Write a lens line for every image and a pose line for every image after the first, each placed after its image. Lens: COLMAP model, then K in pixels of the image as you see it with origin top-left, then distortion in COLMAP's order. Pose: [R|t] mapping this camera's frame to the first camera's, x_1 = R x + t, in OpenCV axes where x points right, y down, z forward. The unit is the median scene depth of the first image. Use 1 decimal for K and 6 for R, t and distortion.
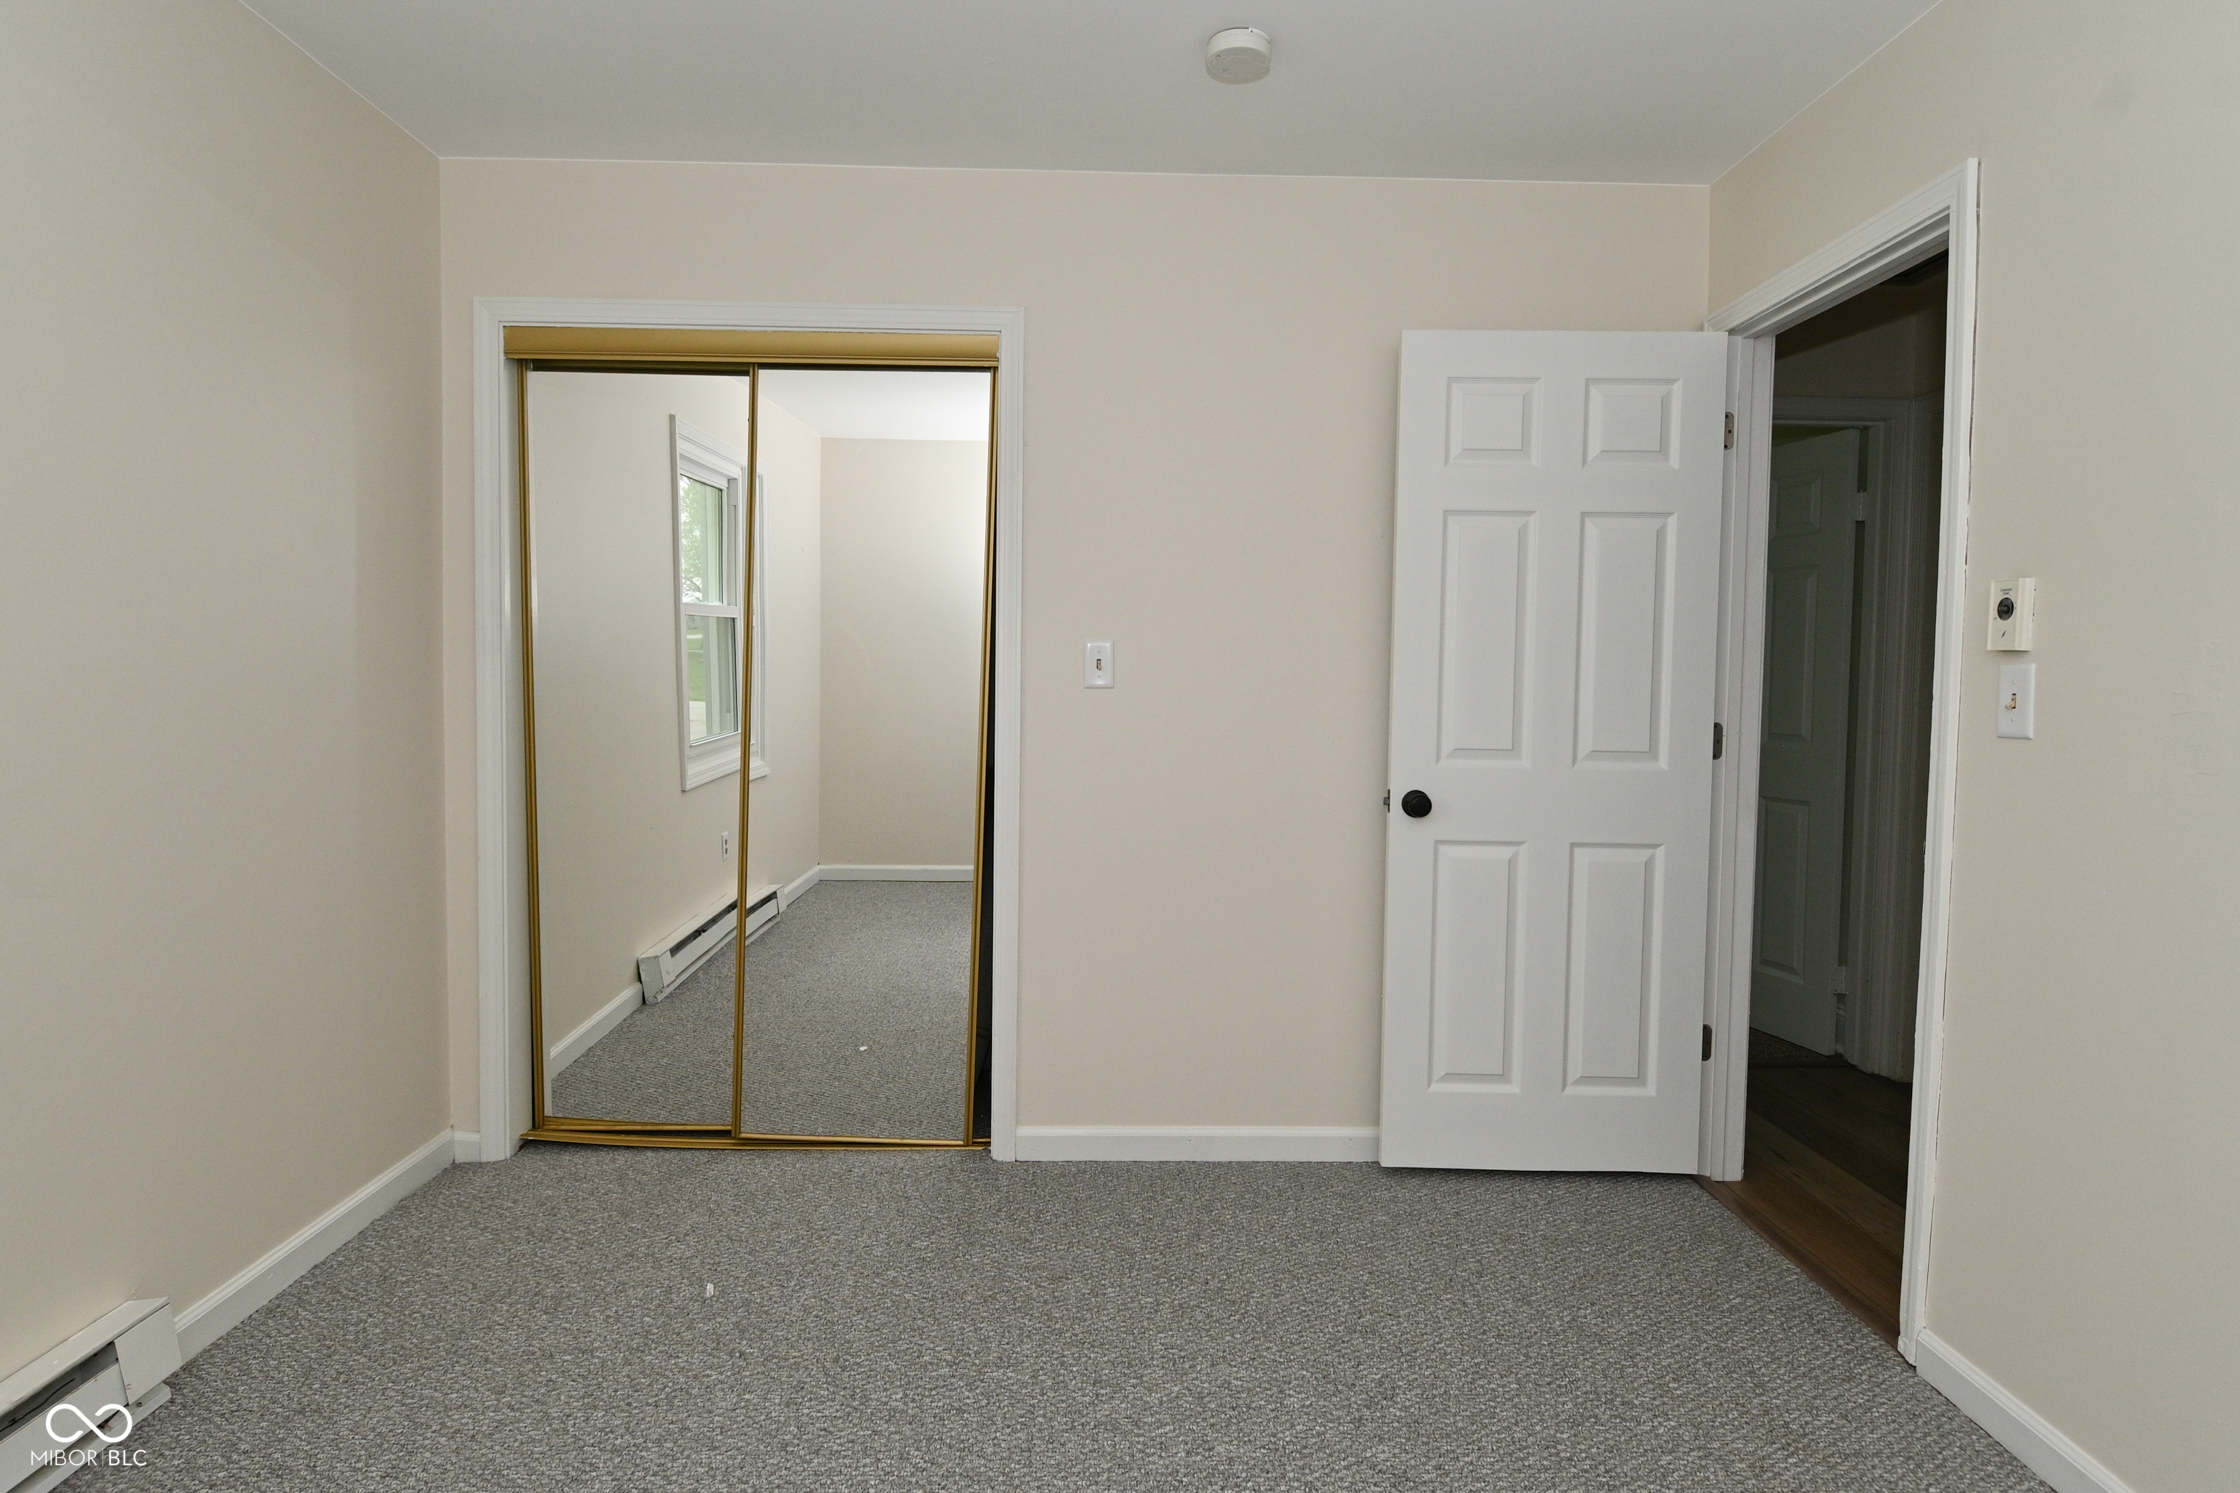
lens RADIAL K [[1195.8, 0, 1113.5], [0, 1195.8, 725.5], [0, 0, 1]] dist [0.025847, -0.023518]
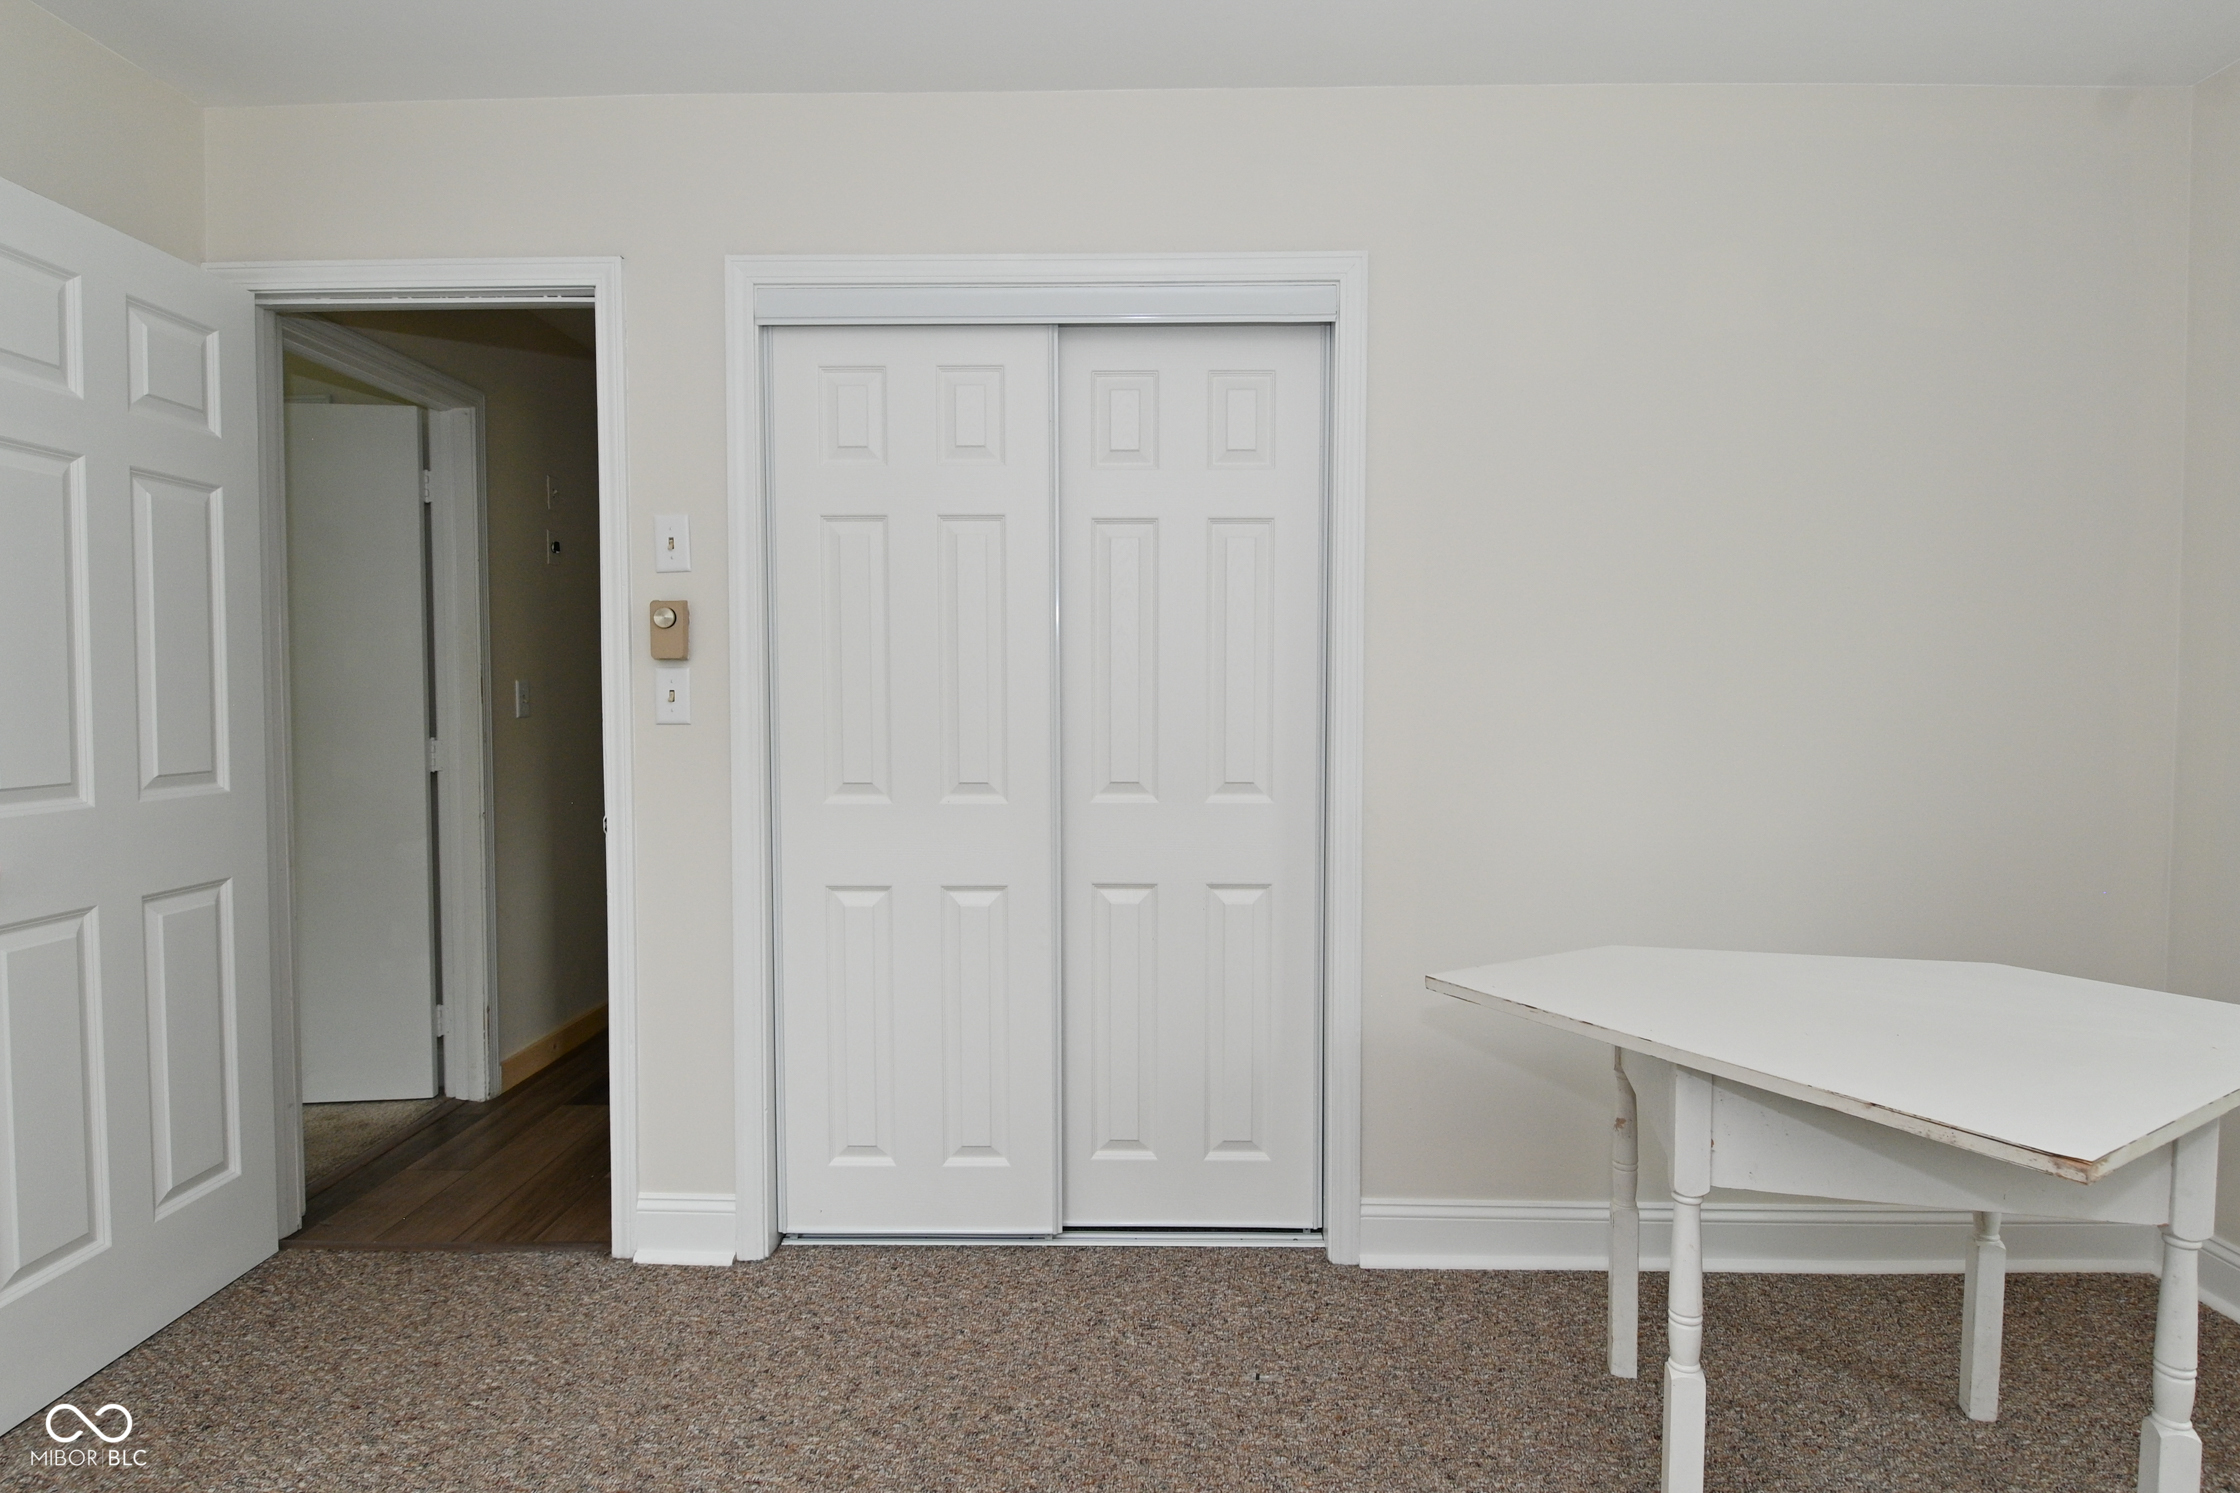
lens RADIAL K [[1195.8, 0, 1113.5], [0, 1195.8, 725.5], [0, 0, 1]] dist [0.025847, -0.023518]
pose [[0.017643, -0.051734, 0.998505, -0.381893], [0.049074, 0.997502, 0.050815, -0.021488], [-0.998639, 0.048104, 0.020138, 0.362010]]
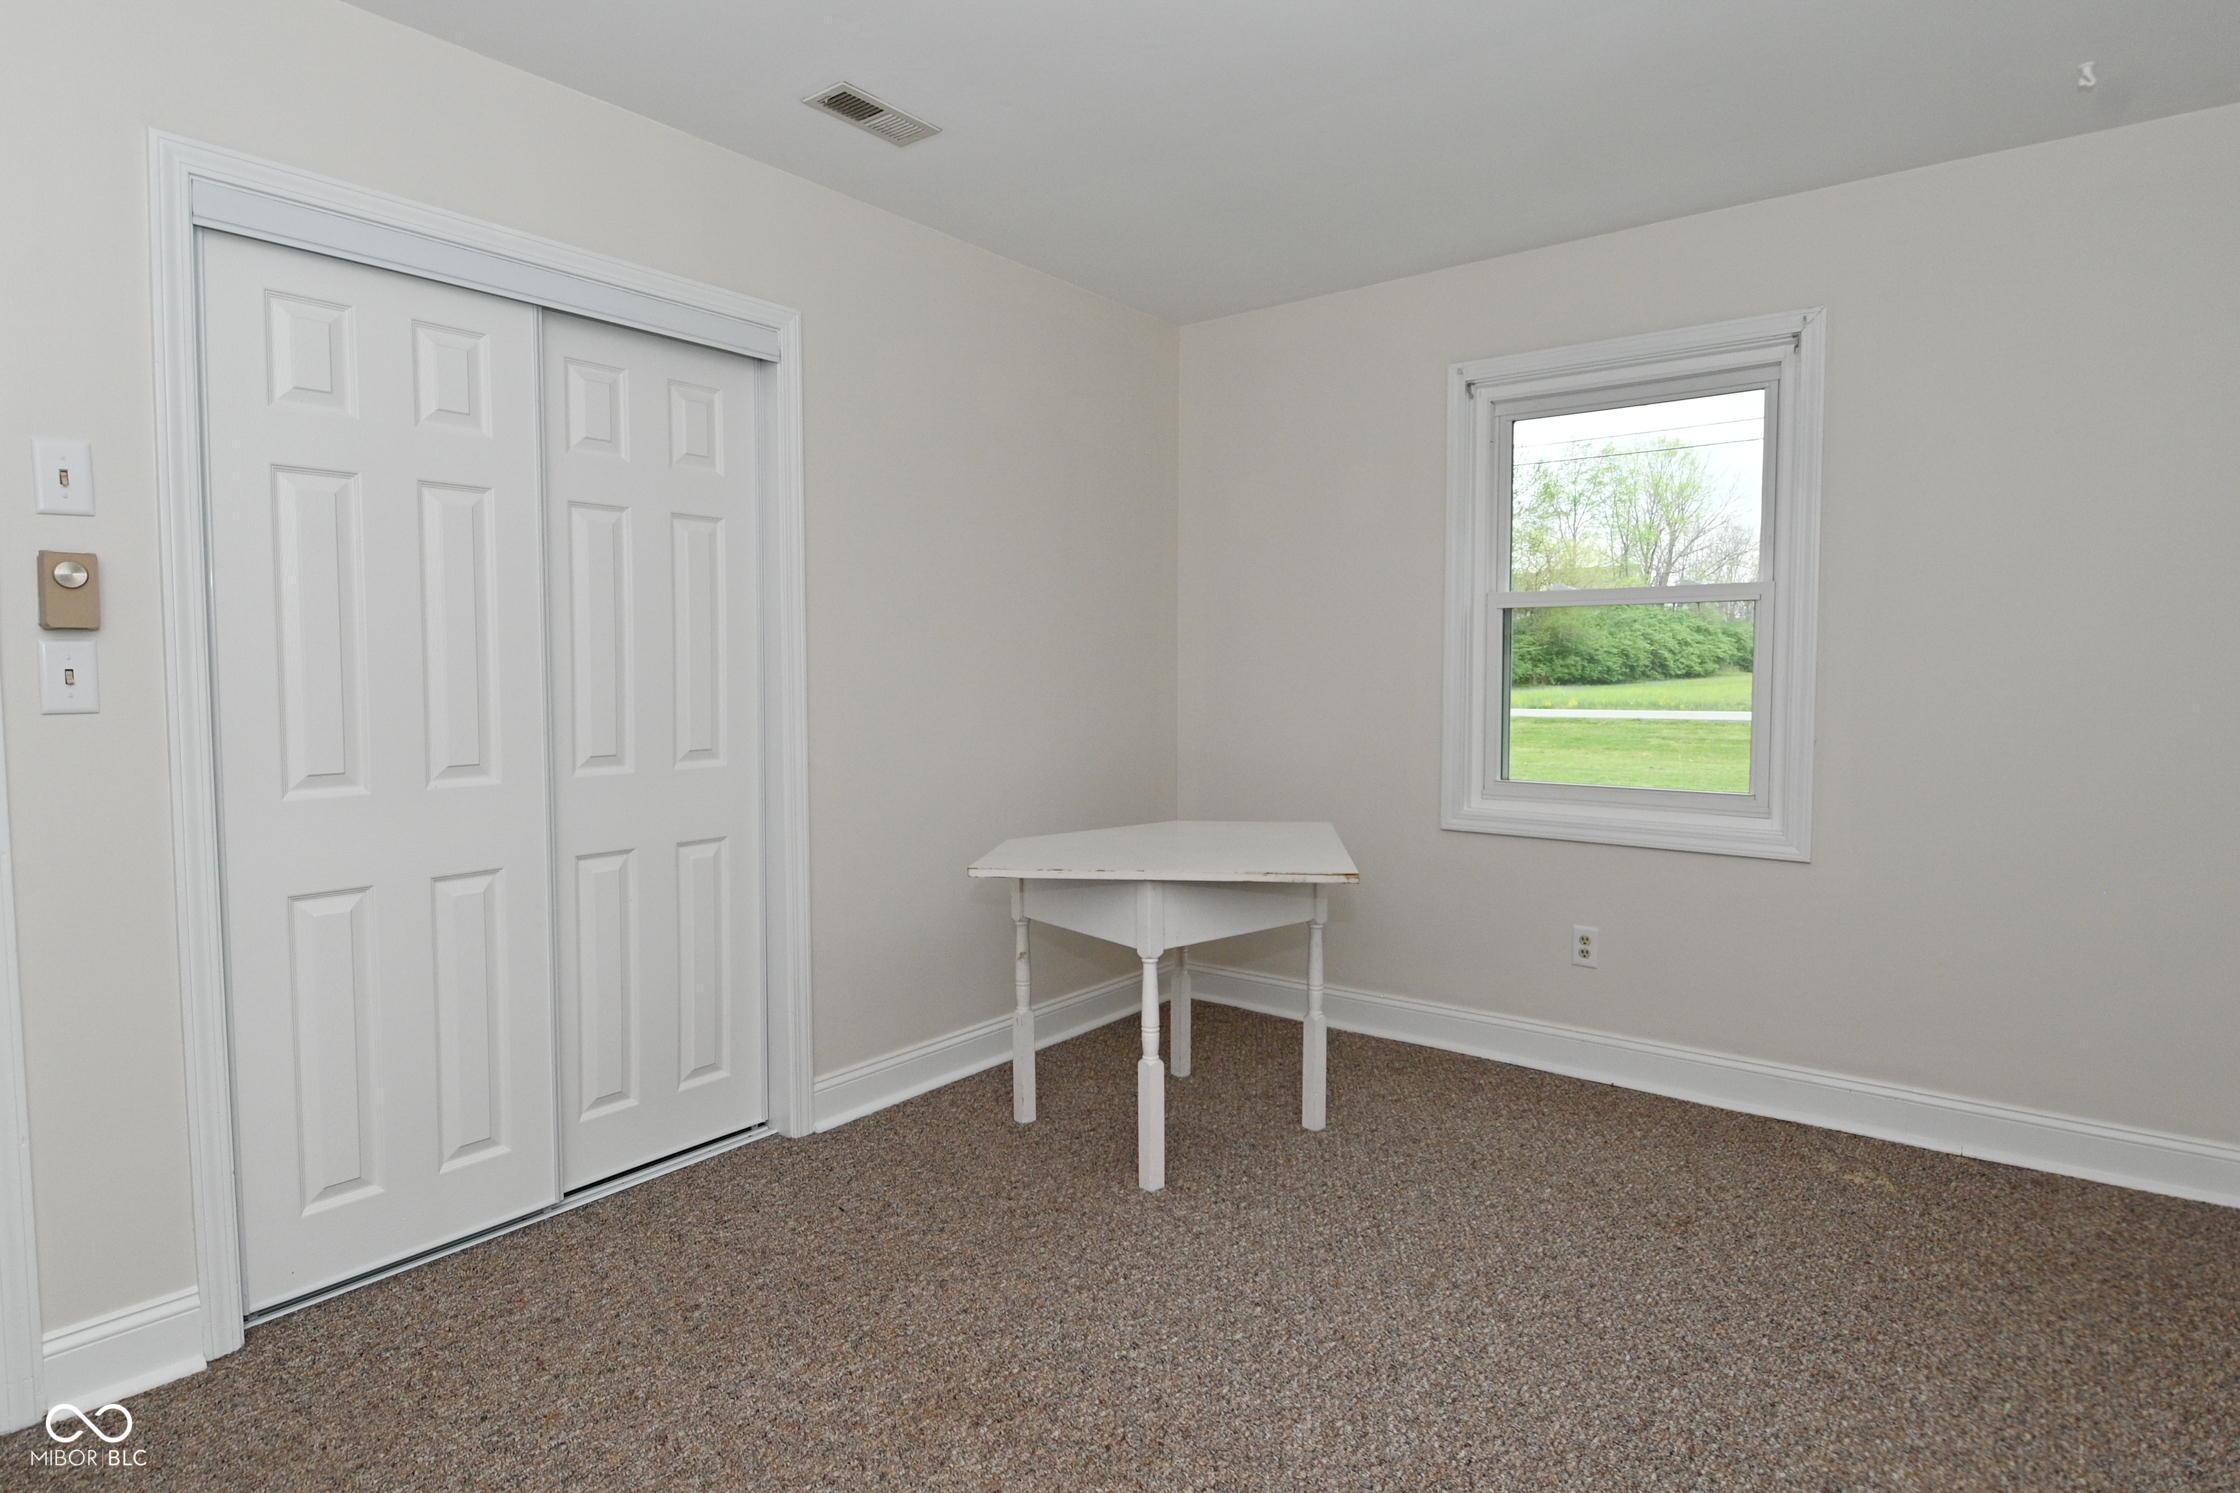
lens RADIAL K [[1195.8, 0, 1113.5], [0, 1195.8, 725.5], [0, 0, 1]] dist [0.025847, -0.023518]
pose [[-0.787423, -0.044173, 0.614829, -0.386488], [0.019994, 0.995074, 0.097099, -0.041959], [-0.616089, 0.088751, -0.782661, 0.899392]]
